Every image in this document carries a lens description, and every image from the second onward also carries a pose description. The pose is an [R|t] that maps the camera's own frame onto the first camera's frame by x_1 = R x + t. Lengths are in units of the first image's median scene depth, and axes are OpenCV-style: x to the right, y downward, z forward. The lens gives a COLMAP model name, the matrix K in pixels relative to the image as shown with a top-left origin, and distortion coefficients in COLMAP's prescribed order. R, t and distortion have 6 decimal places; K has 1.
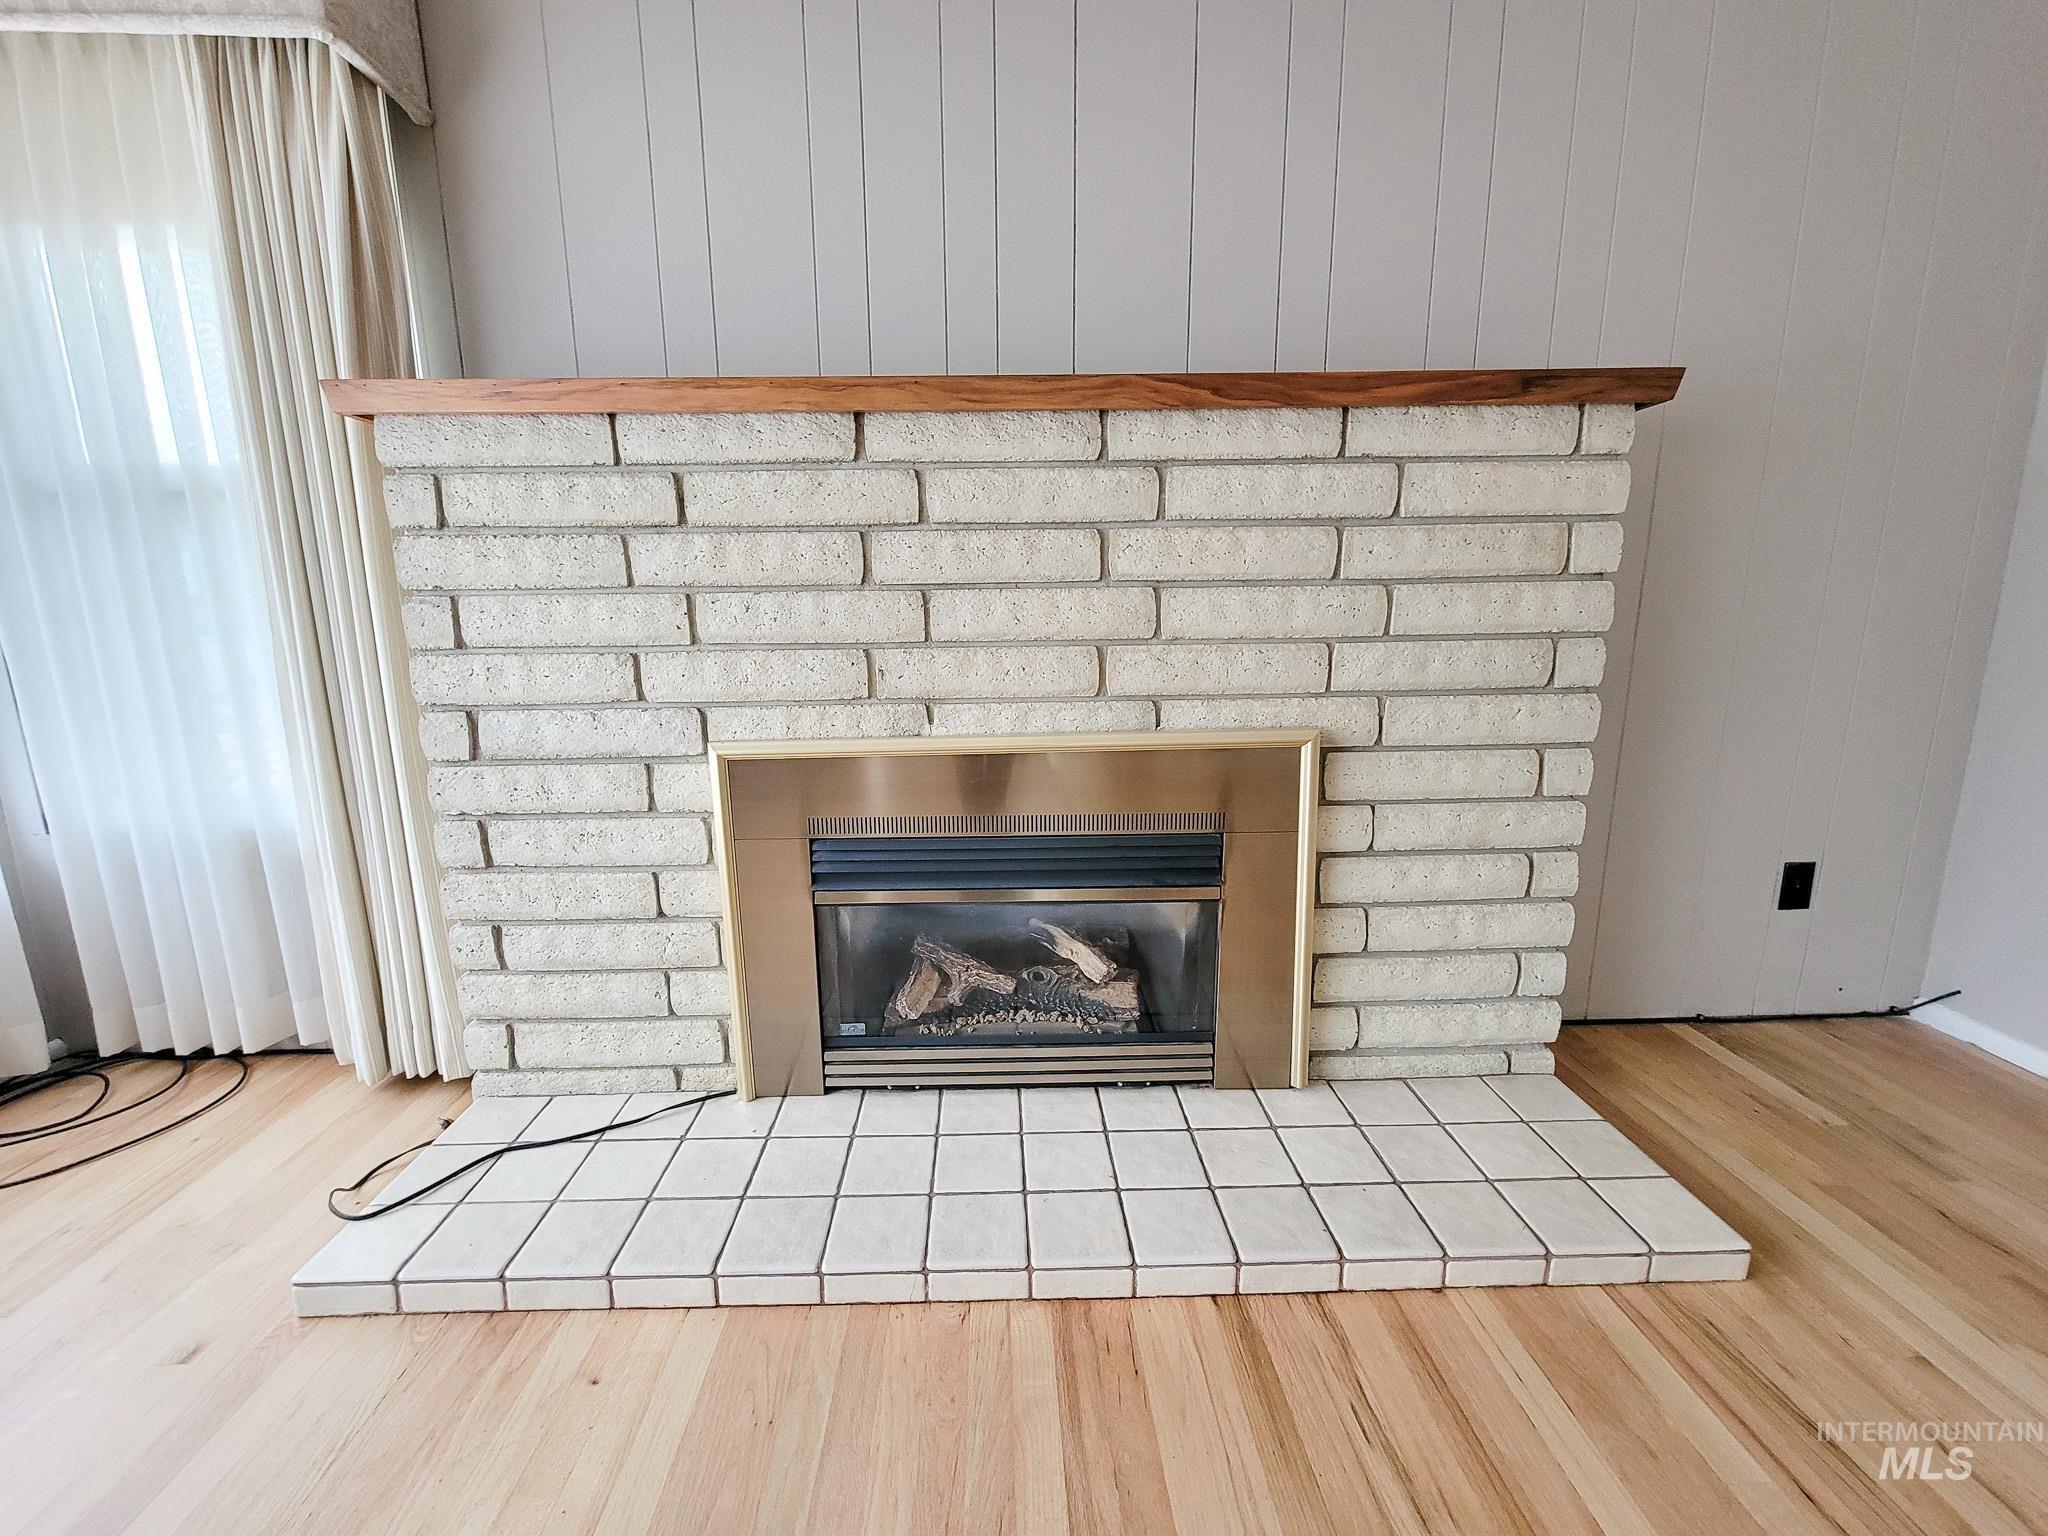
lens RADIAL K [[837.2, 0, 1005.7], [0, 837.2, 761.3], [0, 0, 1]] dist [-0.002661, -0.000097]
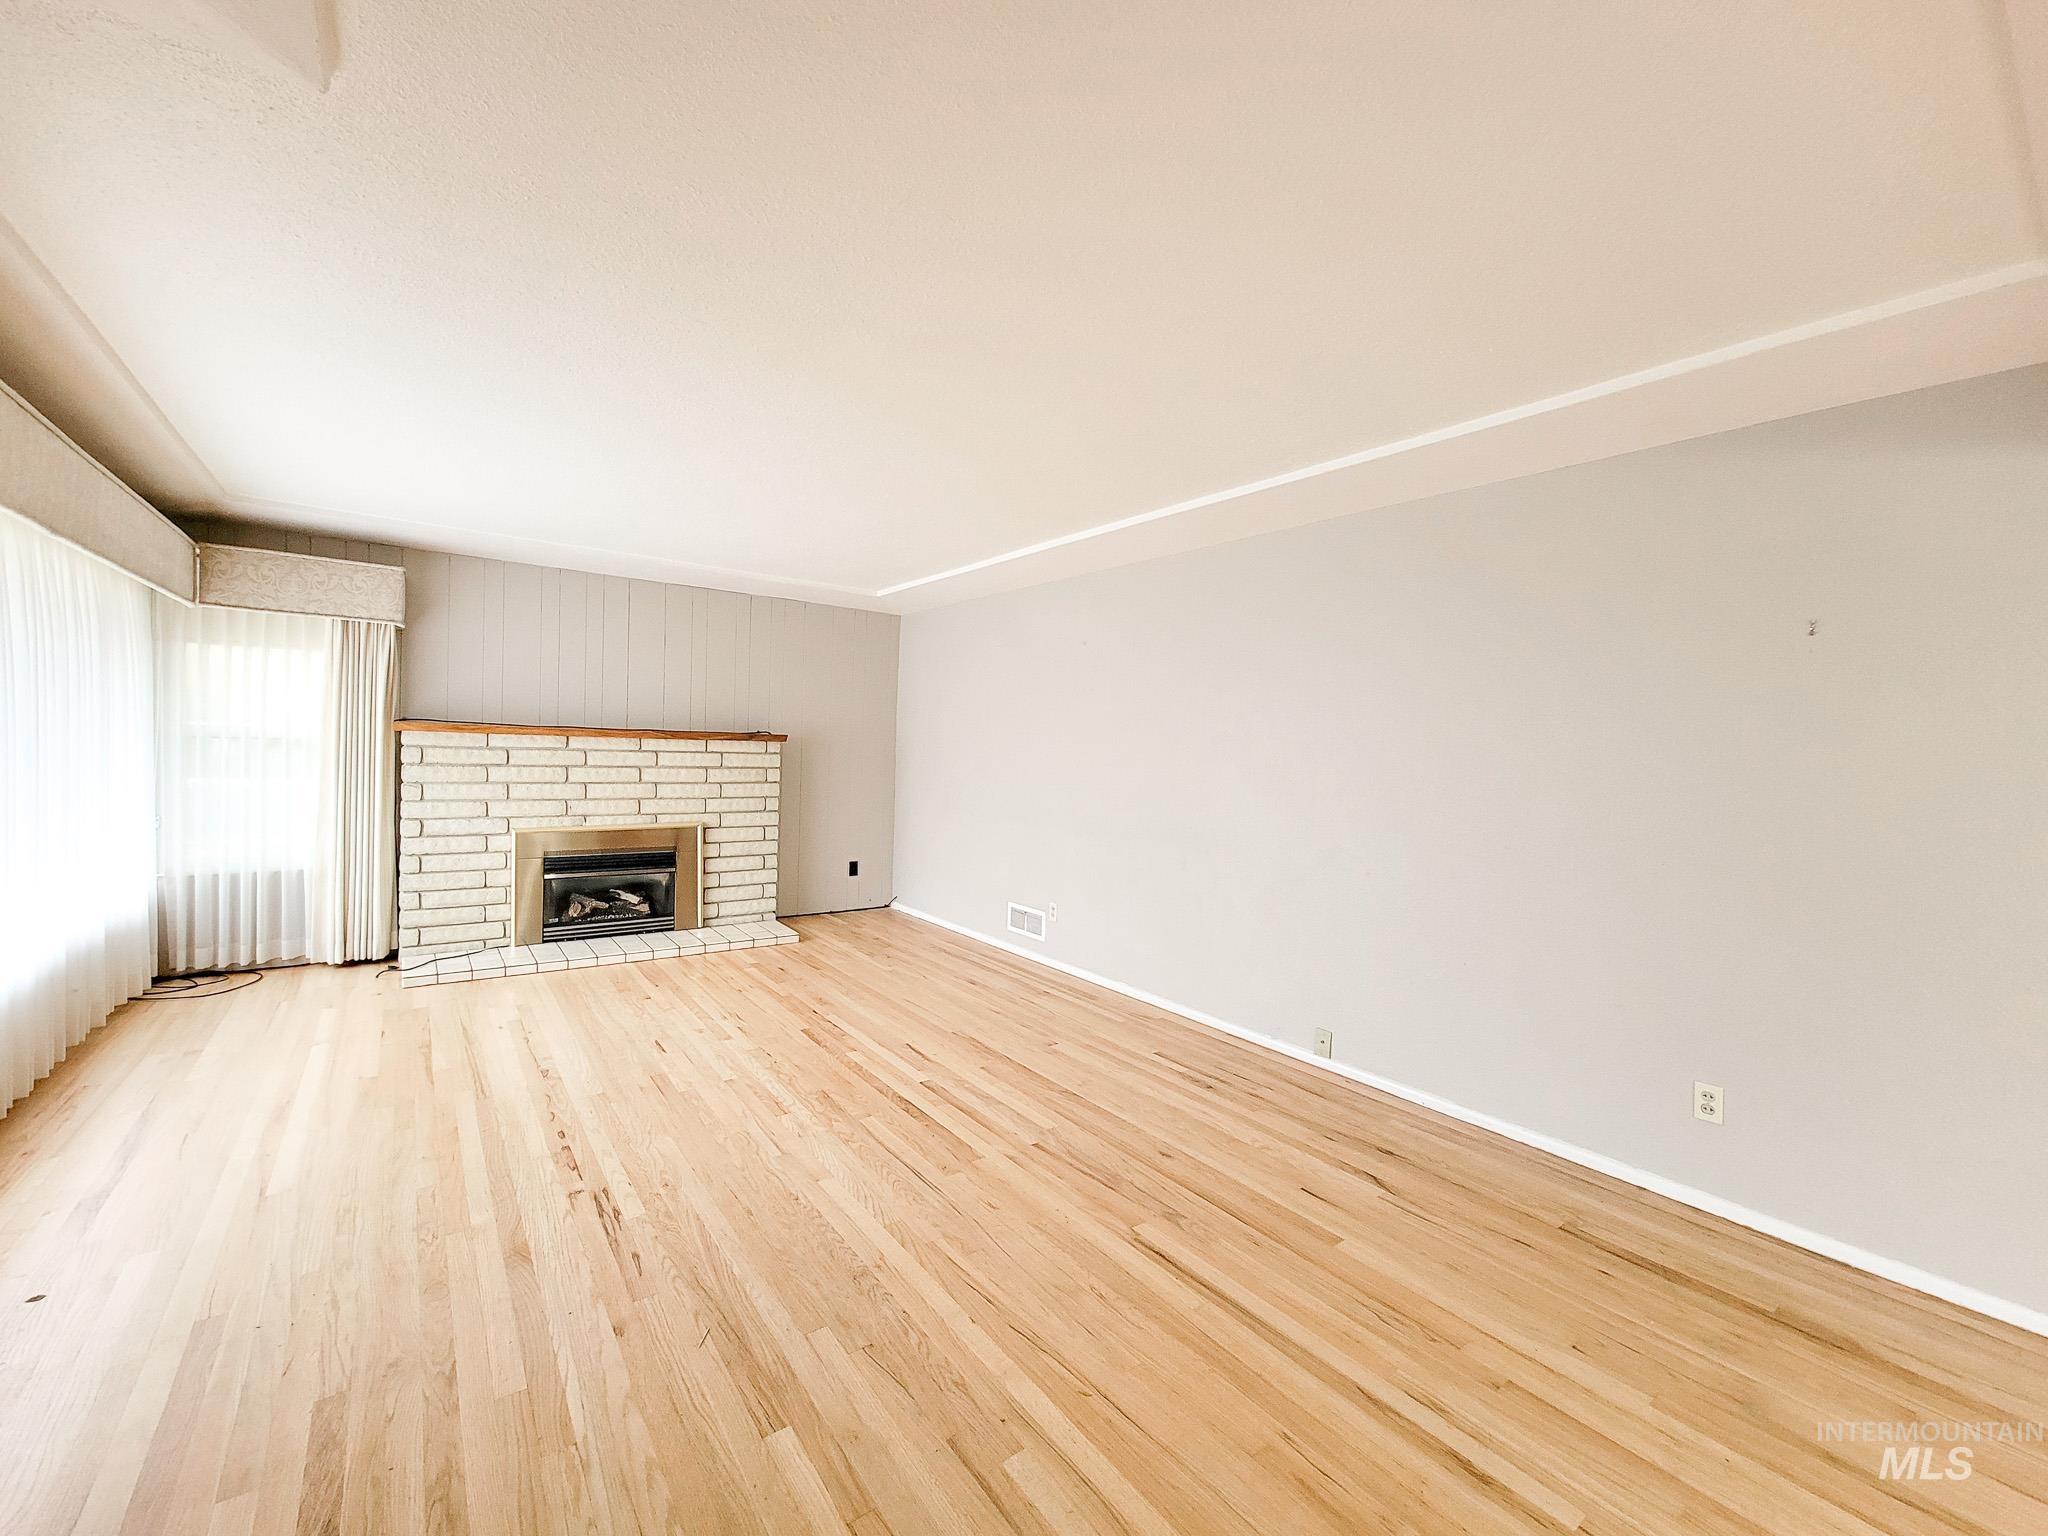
lens RADIAL K [[837.2, 0, 1011.0], [0, 837.2, 769.6], [0, 0, 1]] dist [-0.002661, -0.000097]
pose [[0.817477, 0.021774, 0.575550, -0.636880], [0.065902, 0.989186, -0.131026, 0.302562], [-0.572179, 0.145040, 0.807202, -2.767190]]
